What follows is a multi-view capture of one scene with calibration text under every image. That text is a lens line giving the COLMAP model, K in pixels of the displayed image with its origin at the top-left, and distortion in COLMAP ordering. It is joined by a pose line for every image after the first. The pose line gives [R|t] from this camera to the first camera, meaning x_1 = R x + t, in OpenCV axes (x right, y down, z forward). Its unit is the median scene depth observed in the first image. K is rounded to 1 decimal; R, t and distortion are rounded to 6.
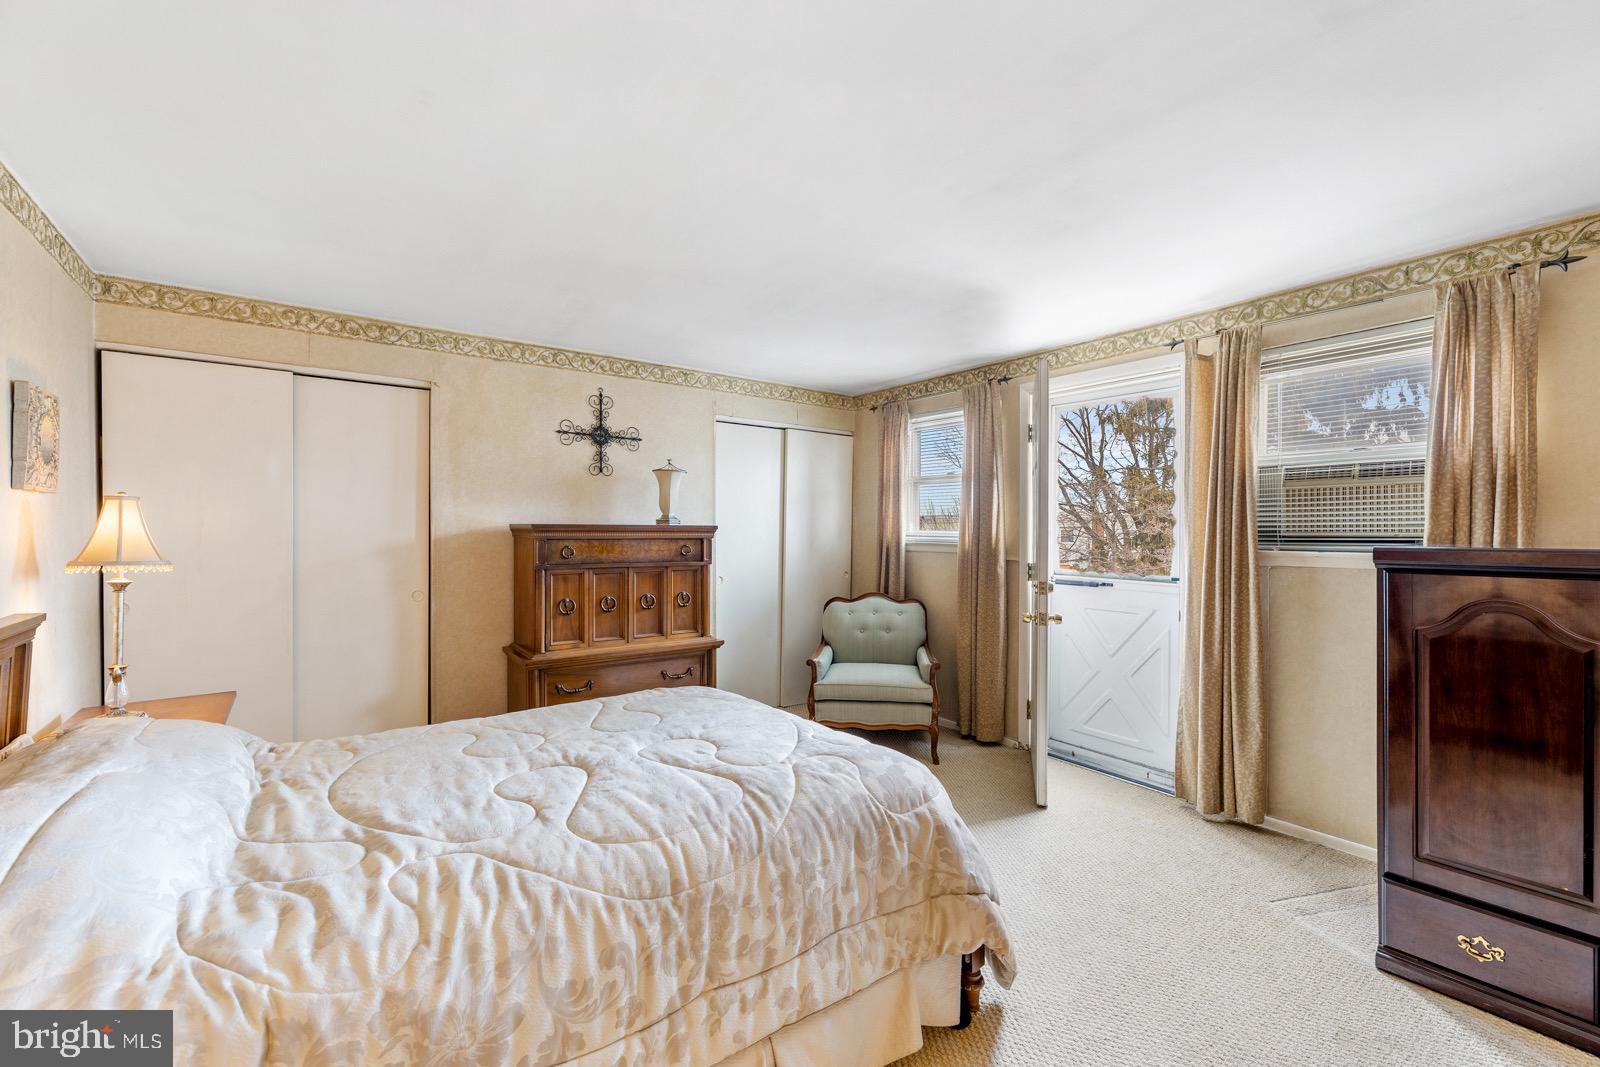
lens RADIAL K [[652.2, 0, 798.0], [0, 652.2, 535.4], [0, 0, 1]] dist [-0.000179, 0.000903]
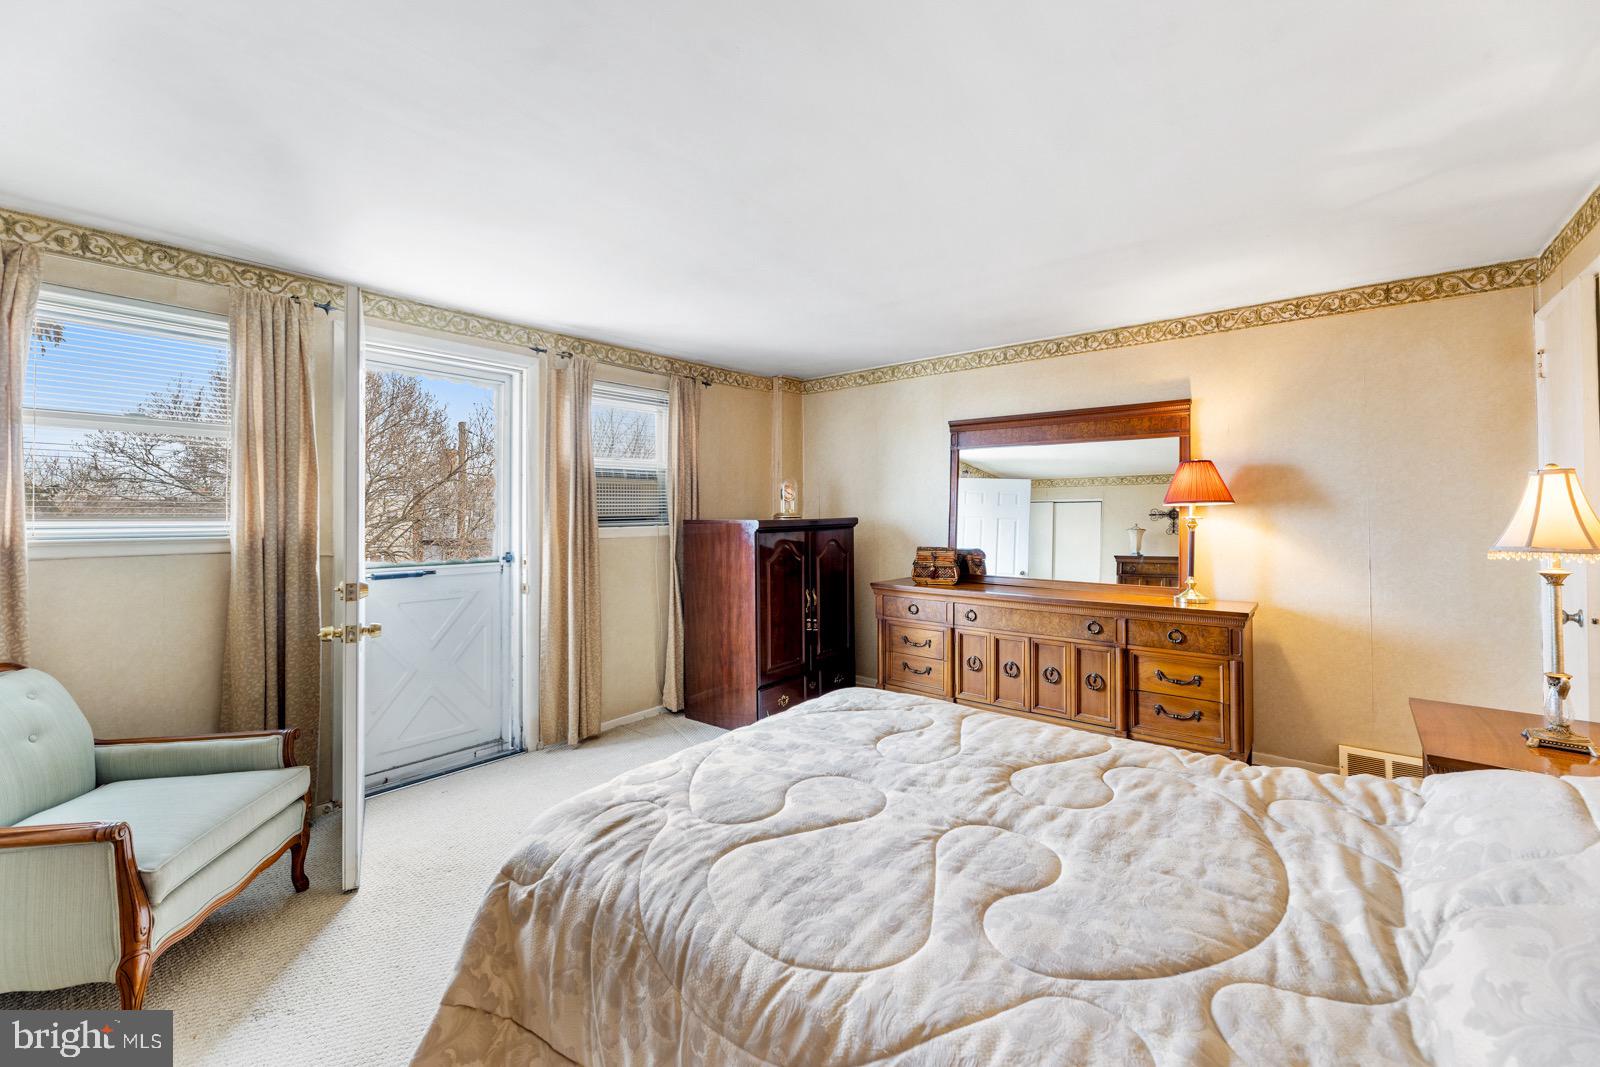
lens RADIAL K [[652.2, 0, 795.1], [0, 652.2, 510.3], [0, 0, 1]] dist [-0.000179, 0.000903]
pose [[-0.232422, 0.000868, 0.972615, -0.080986], [0.013840, 0.999901, 0.002415, -0.001241], [-0.972517, 0.014023, -0.232411, 0.106014]]
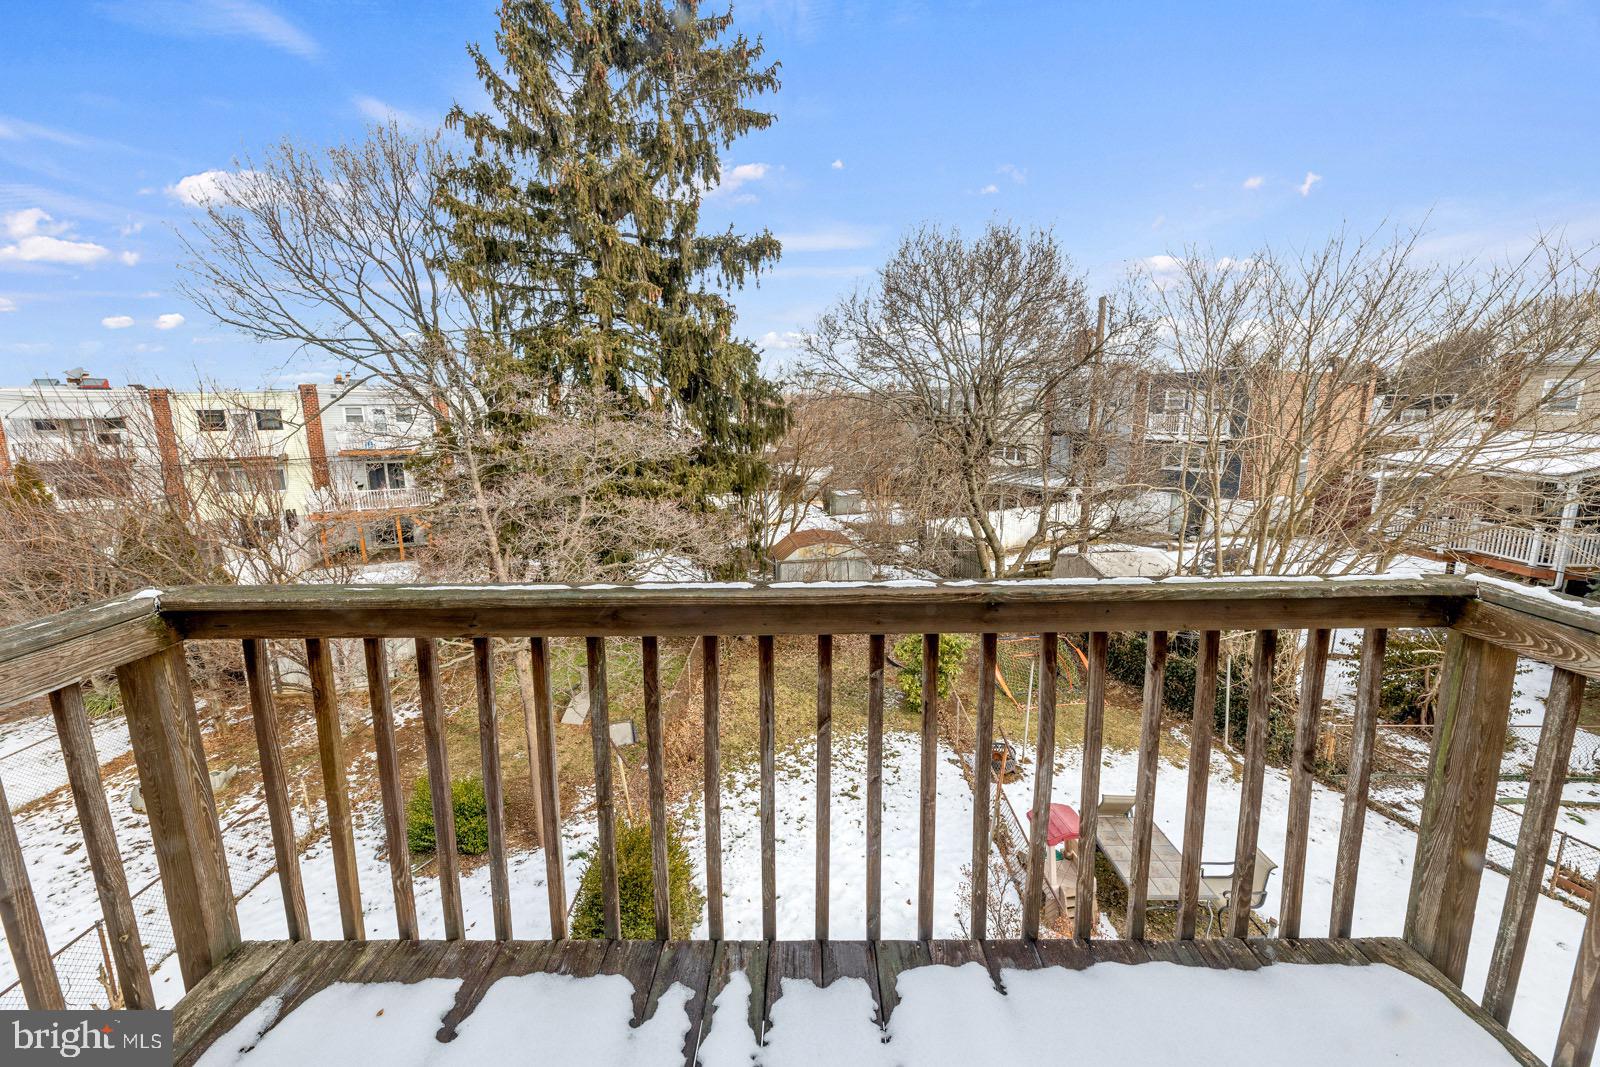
lens RADIAL K [[652.2, 0, 811.6], [0, 652.2, 532.9], [0, 0, 1]] dist [-0.000179, 0.000903]
pose [[0.592904, -0.157165, 0.789787, 0.073821], [0.014579, 0.982704, 0.184610, 0.001728], [-0.805141, -0.097942, 0.584940, 0.150209]]
